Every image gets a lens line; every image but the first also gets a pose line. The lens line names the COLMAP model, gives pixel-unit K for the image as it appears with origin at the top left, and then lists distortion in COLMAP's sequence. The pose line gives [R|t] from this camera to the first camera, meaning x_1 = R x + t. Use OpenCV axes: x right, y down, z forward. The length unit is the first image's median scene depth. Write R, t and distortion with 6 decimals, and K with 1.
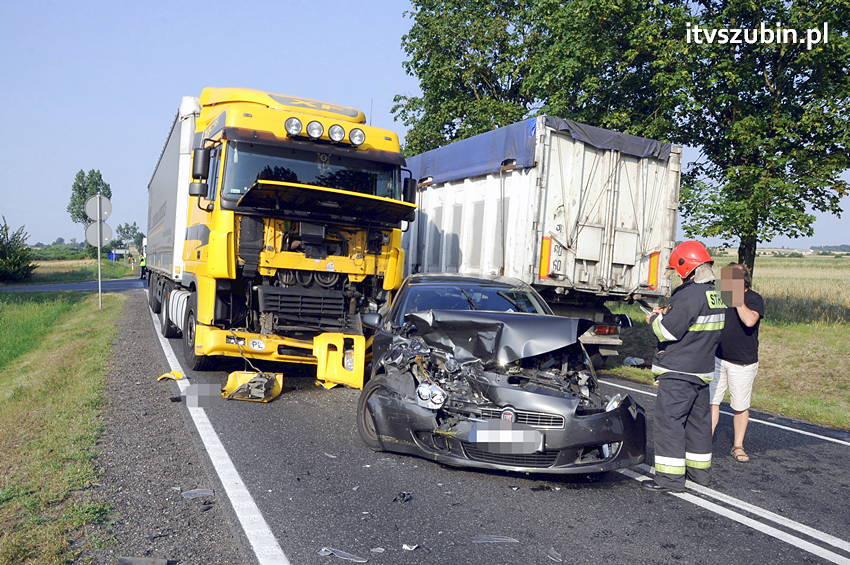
lens RADIAL K [[652.1, 0, 424.0], [0, 652.1, 288.6], [0, 0, 1]] dist [-0.102588, 0.060379]
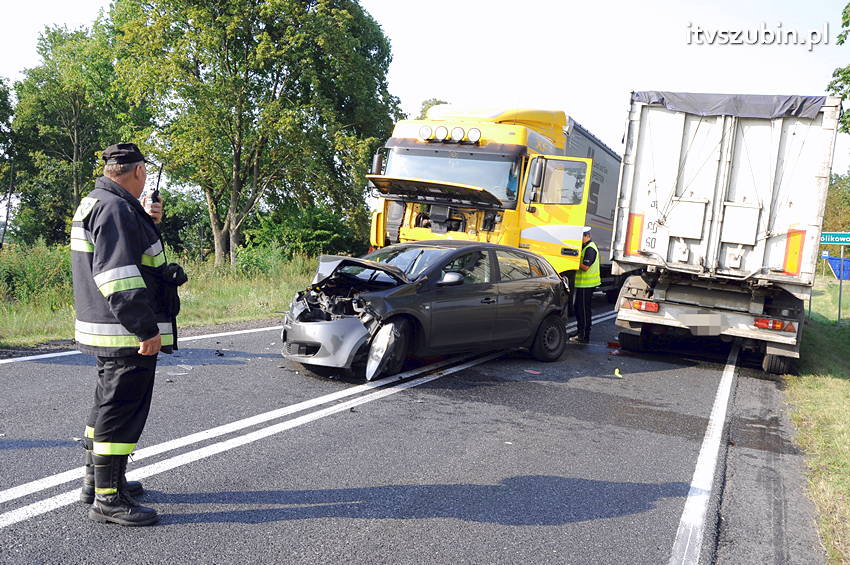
lens RADIAL K [[688.0, 0, 428.0], [0, 688.0, 273.6], [0, 0, 1]] dist [-0.083493, 0.001370]
pose [[0.633854, 0.043051, -0.772254, 0.876552], [-0.065410, 0.997857, 0.001940, 0.033207], [0.770682, 0.049284, 0.635312, 0.115346]]
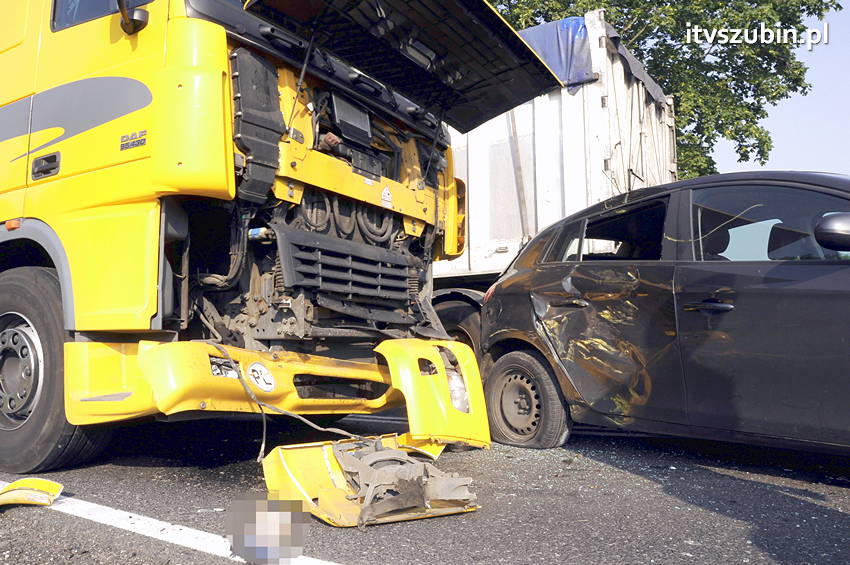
lens RADIAL K [[652.1, 0, 430.8], [0, 652.1, 287.9], [0, 0, 1]] dist [-0.102588, 0.060379]
pose [[0.839627, -0.026487, 0.542517, -0.376245], [0.073264, 0.995205, -0.064798, 0.064387], [-0.538200, 0.094154, 0.837542, 0.598091]]
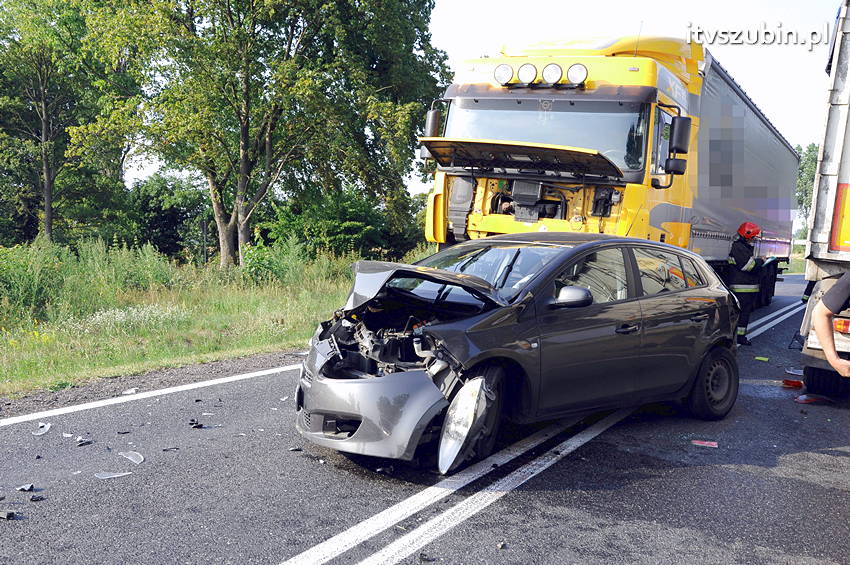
lens RADIAL K [[812.6, 0, 425.3], [0, 812.6, 285.9], [0, 0, 1]] dist [-0.012678, 0.000000]
pose [[0.584457, 0.047583, -0.810028, 0.646725], [-0.048234, 0.998551, 0.023855, 0.021539], [0.809990, 0.025128, 0.585906, 0.243393]]
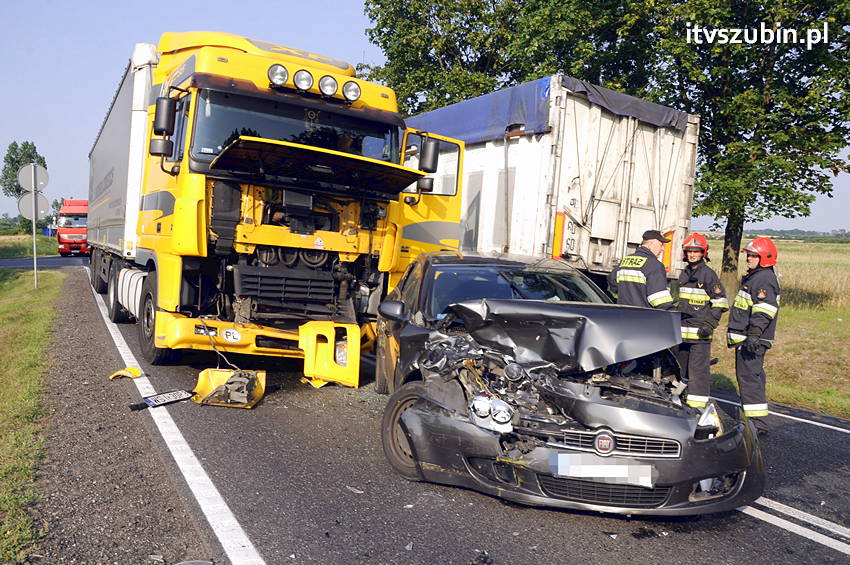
lens RADIAL K [[652.1, 0, 423.8], [0, 652.1, 276.6], [0, 0, 1]] dist [-0.102588, 0.060379]
pose [[0.996606, 0.005514, 0.082129, -0.077193], [-0.006683, 0.999880, 0.013961, -0.002973], [-0.082042, -0.014463, 0.996524, 0.143887]]
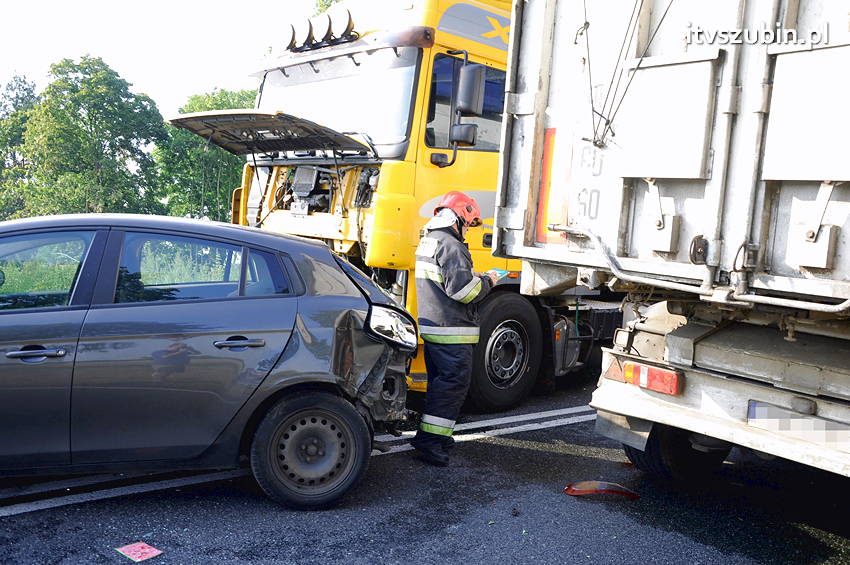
lens RADIAL K [[746.3, 0, 428.3], [0, 746.3, 286.6], [0, 0, 1]] dist [-0.078768, 0.063152]
pose [[0.267633, 0.025166, -0.963192, 0.628441], [-0.070943, 0.997460, 0.006349, 0.012646], [0.960906, 0.066633, 0.268738, 0.917942]]
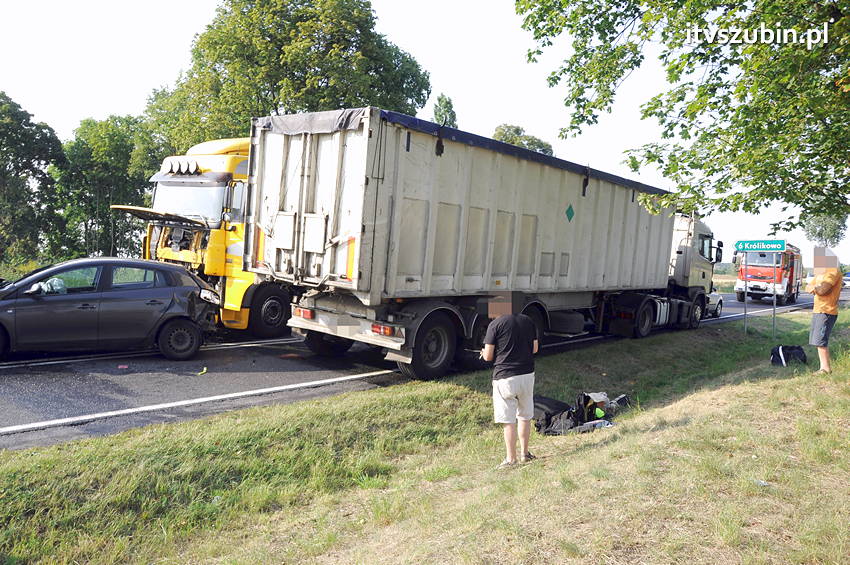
lens RADIAL K [[652.1, 0, 417.3], [0, 652.1, 279.8], [0, 0, 1]] dist [-0.102588, 0.060379]
pose [[0.432972, 0.017402, -0.901239, 1.417664], [-0.050291, 0.998723, -0.004876, -0.001755], [0.900003, 0.047435, 0.433294, 0.854393]]
